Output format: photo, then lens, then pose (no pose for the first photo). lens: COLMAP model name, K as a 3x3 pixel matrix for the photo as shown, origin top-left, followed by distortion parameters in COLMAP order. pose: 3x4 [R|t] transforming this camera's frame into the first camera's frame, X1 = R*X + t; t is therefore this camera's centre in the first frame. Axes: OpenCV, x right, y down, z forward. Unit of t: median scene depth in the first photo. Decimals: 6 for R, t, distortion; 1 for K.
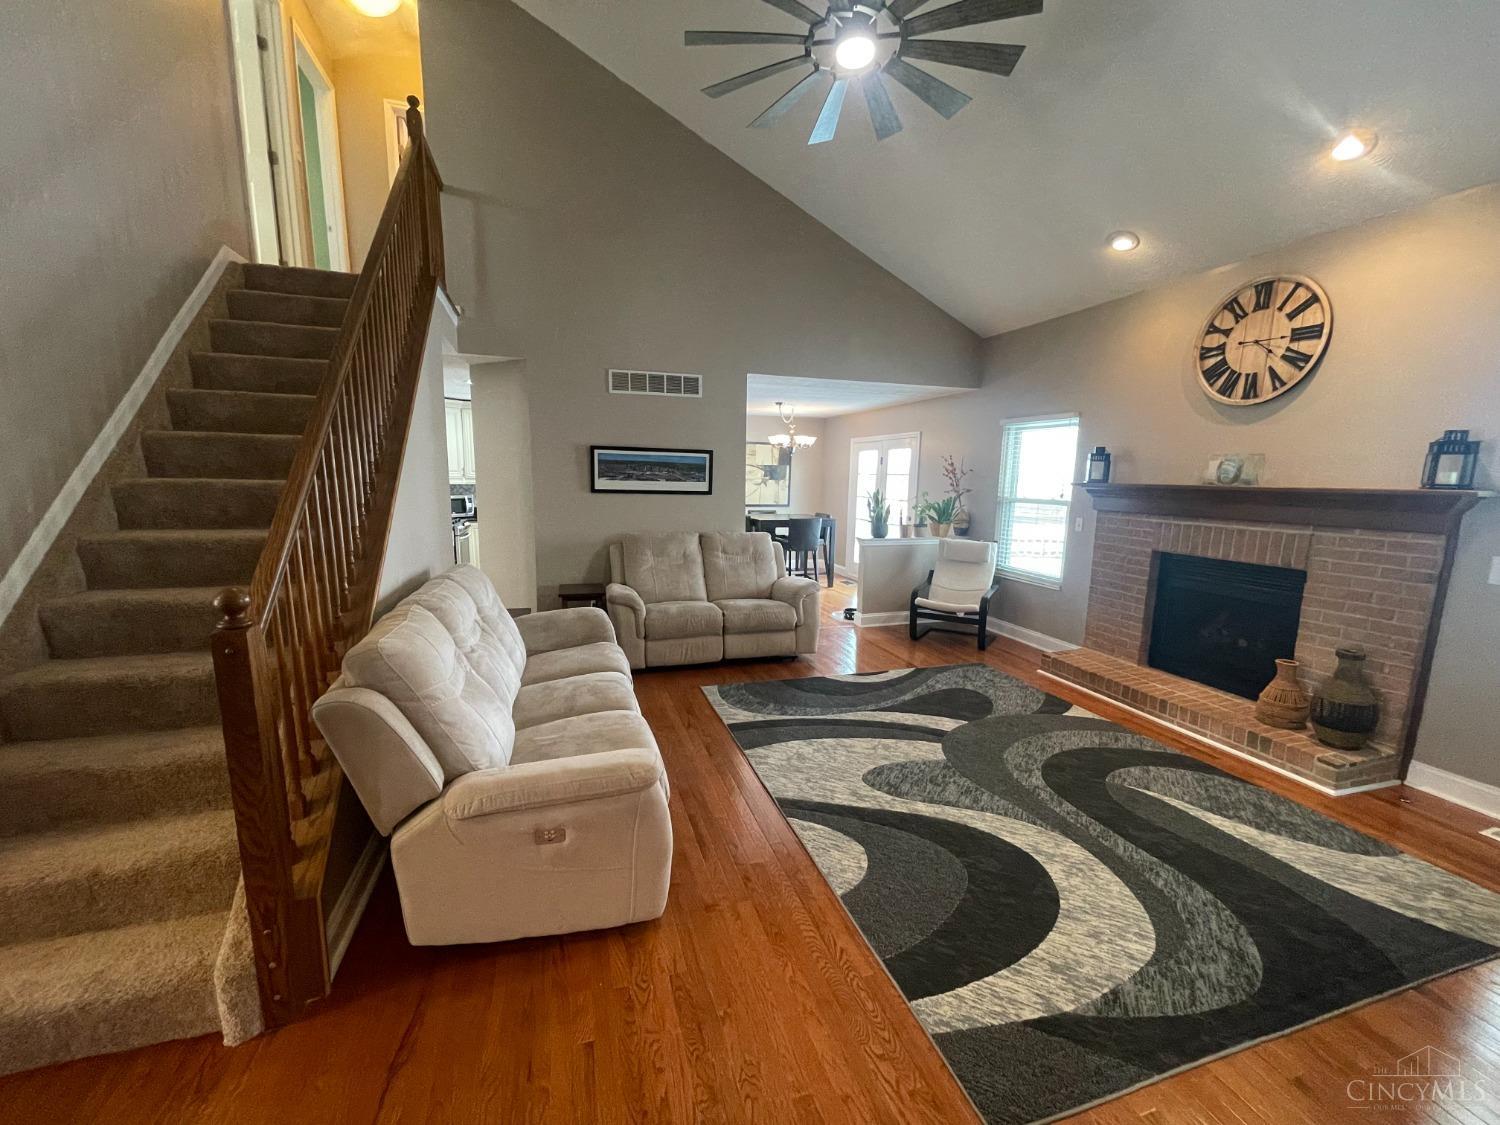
lens RADIAL K [[602.9, 0, 748.8], [0, 602.9, 573.1], [0, 0, 1]] dist [-0.000503, 0.000567]
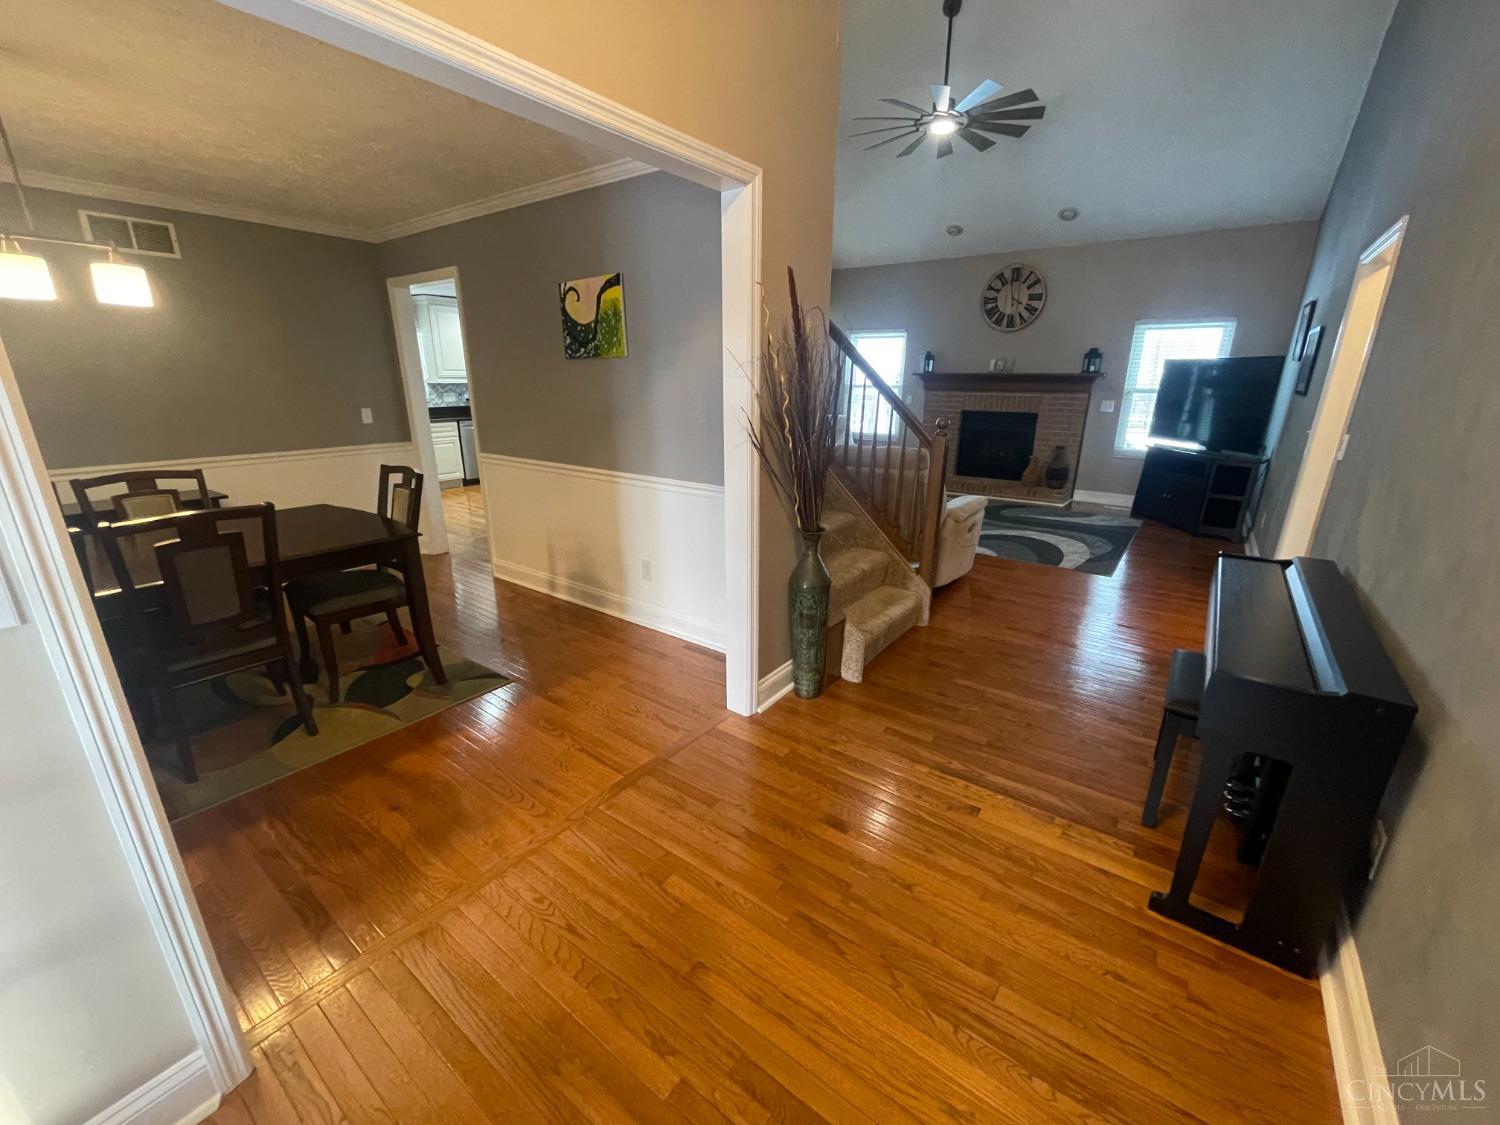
lens RADIAL K [[608.0, 0, 753.3], [0, 608.0, 569.6], [0, 0, 1]] dist [-0.000641, -0.000042]
pose [[0.804054, -0.190453, 0.563227, -1.177388], [0.100959, 0.977285, 0.186338, 0.033046], [-0.585922, -0.092963, 0.805018, -0.203788]]
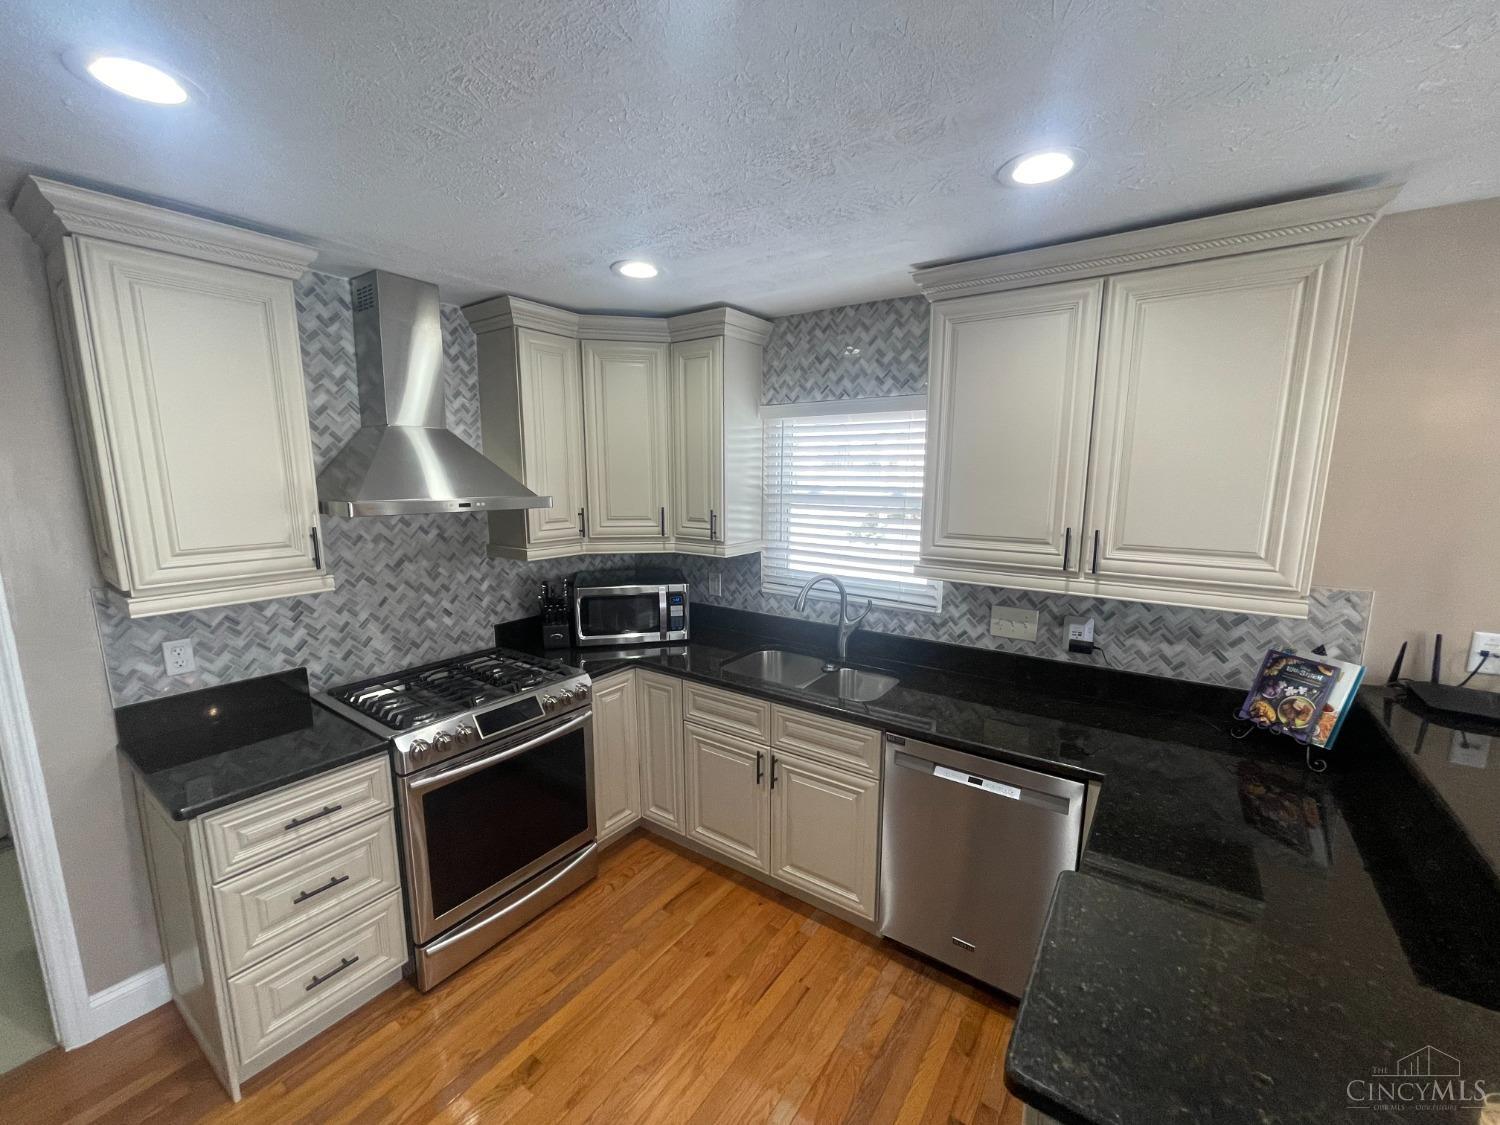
lens RADIAL K [[608.0, 0, 753.3], [0, 608.0, 569.6], [0, 0, 1]] dist [-0.000641, -0.000042]
pose [[0.610491, 0.114500, -0.783703, -0.326078], [-0.119258, 0.991503, 0.051960, -0.365203], [0.782993, 0.061741, 0.618959, 1.859382]]
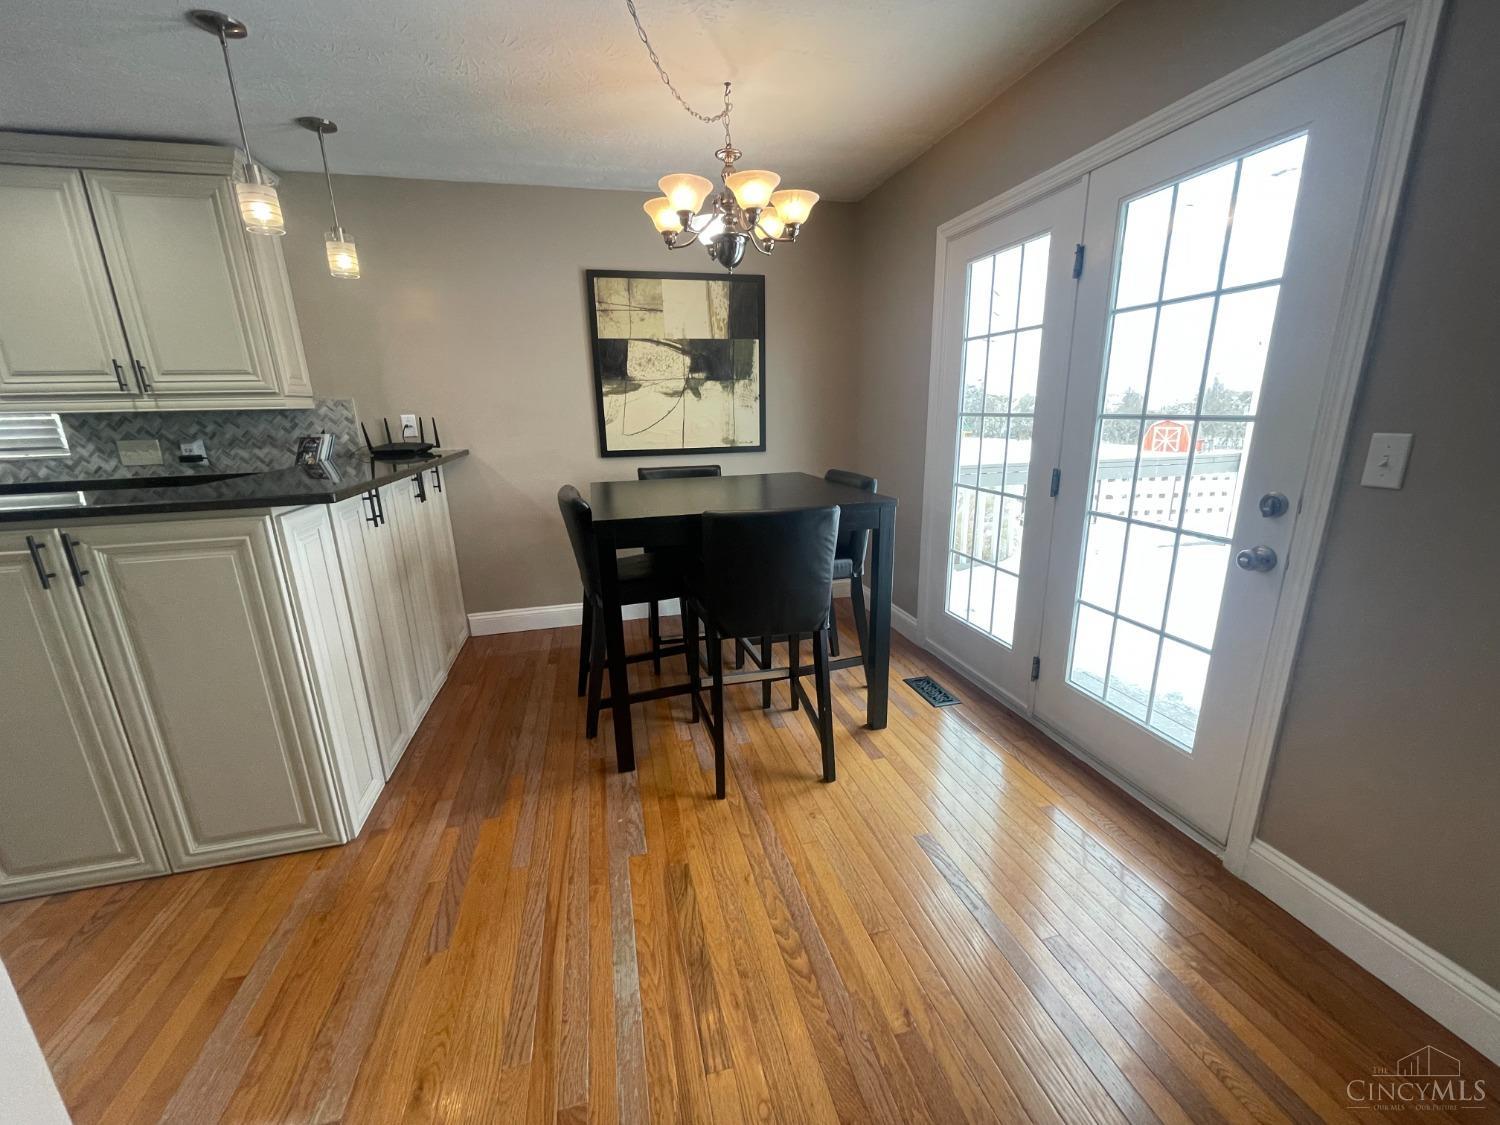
lens RADIAL K [[605.8, 0, 751.9], [0, 605.8, 569.6], [0, 0, 1]] dist [0.001085, 0.000059]
pose [[0.997915, -0.023253, -0.060203, 0.222222], [0.029041, 0.994849, 0.097116, -0.203930], [0.057634, -0.098662, 0.993451, 1.694621]]
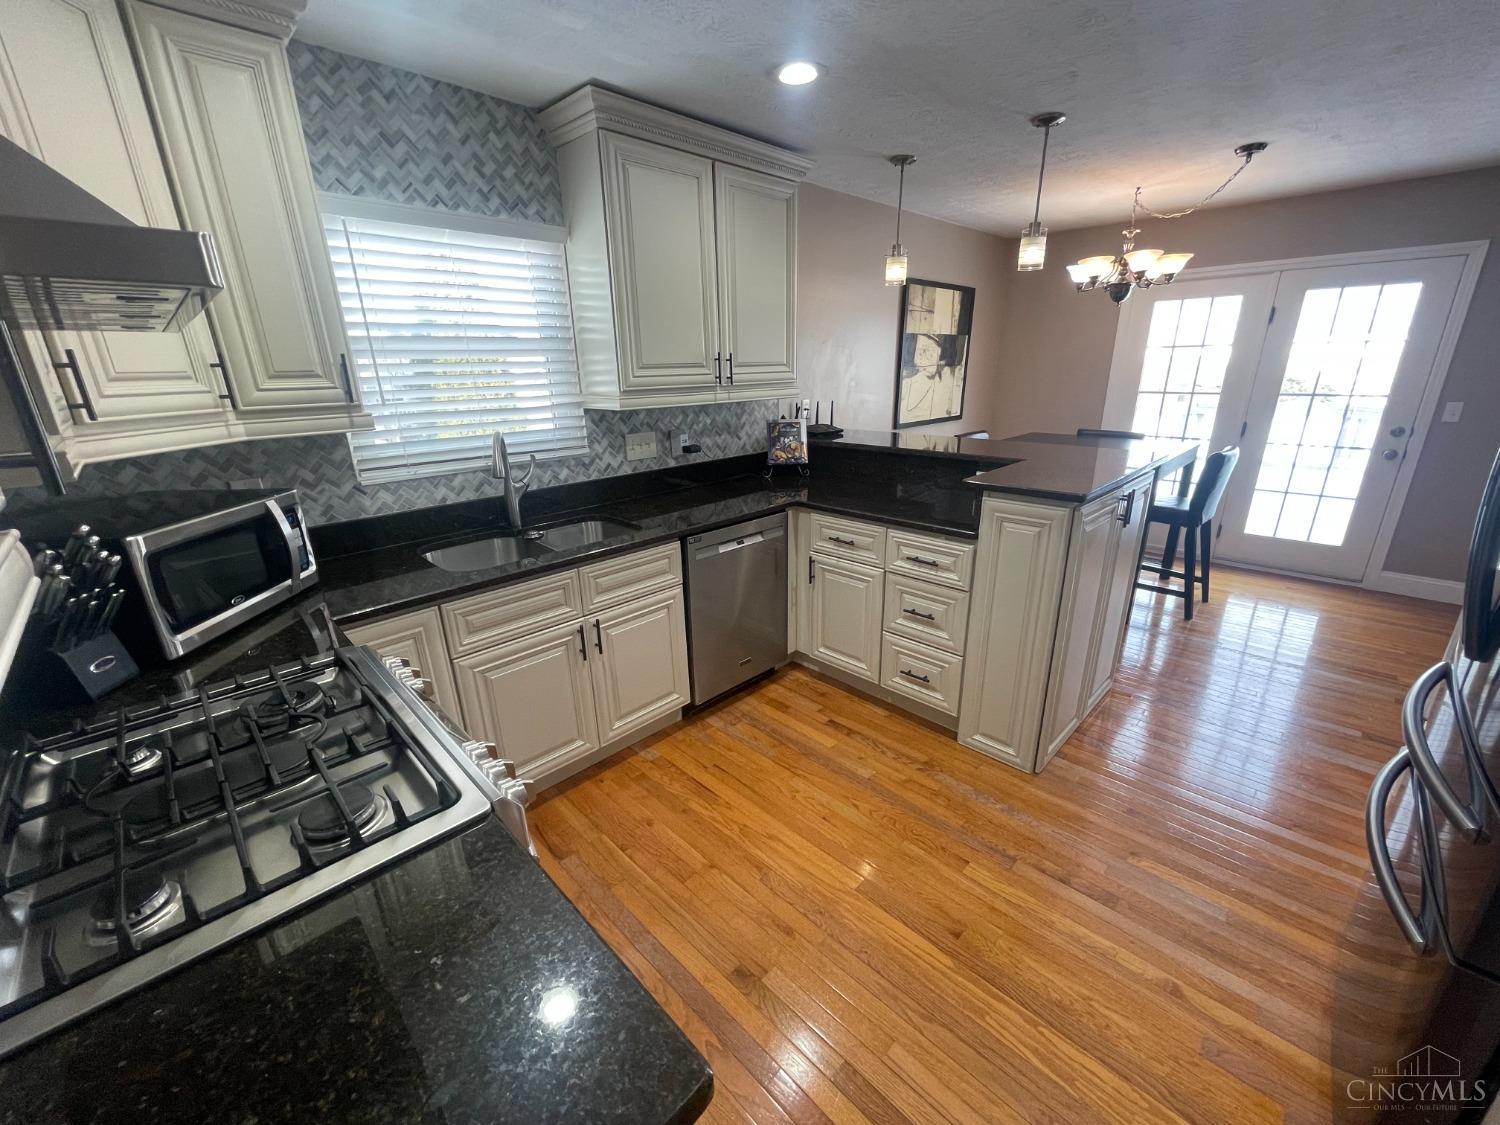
lens RADIAL K [[605.8, 0, 751.9], [0, 605.8, 569.6], [0, 0, 1]] dist [0.001085, 0.000059]
pose [[0.885246, -0.181487, 0.428254, -0.907003], [0.108653, 0.975949, 0.188994, -0.283172], [-0.452254, -0.120775, 0.883674, 1.694703]]
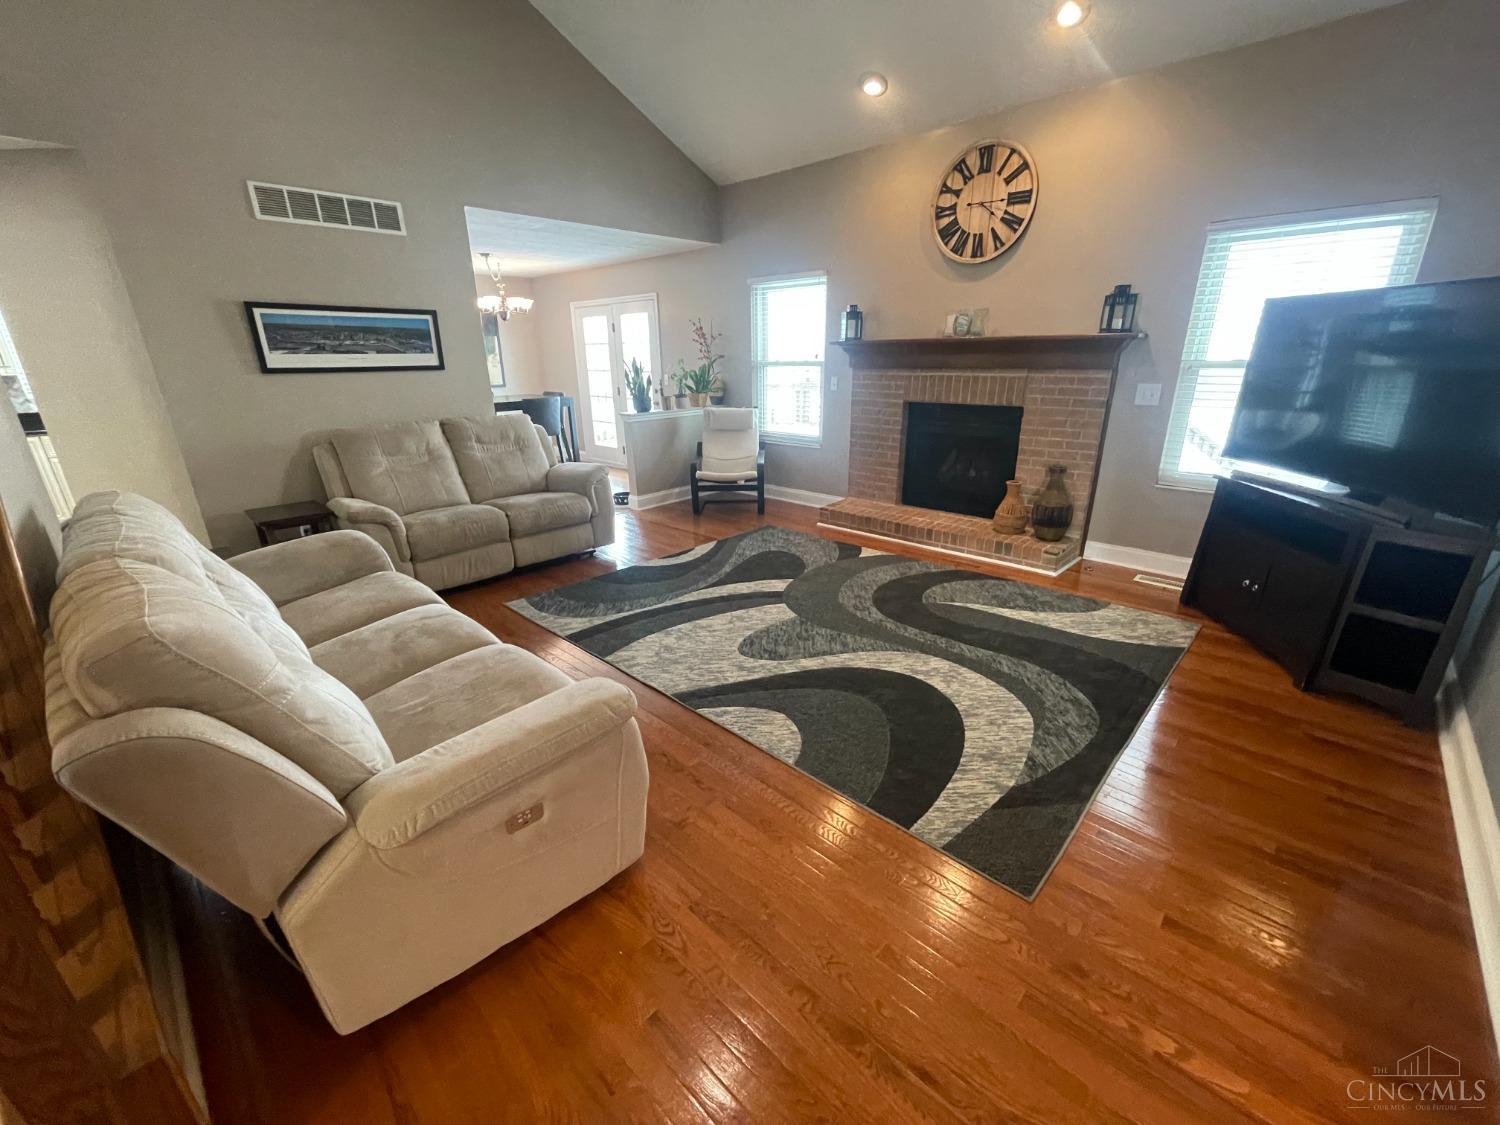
lens RADIAL K [[605.8, 0, 751.9], [0, 605.8, 569.6], [0, 0, 1]] dist [0.001085, 0.000059]
pose [[0.873143, -0.190262, 0.448801, -0.181218], [0.105860, 0.972720, 0.206419, 0.004971], [-0.475832, -0.132723, 0.869465, 0.125863]]
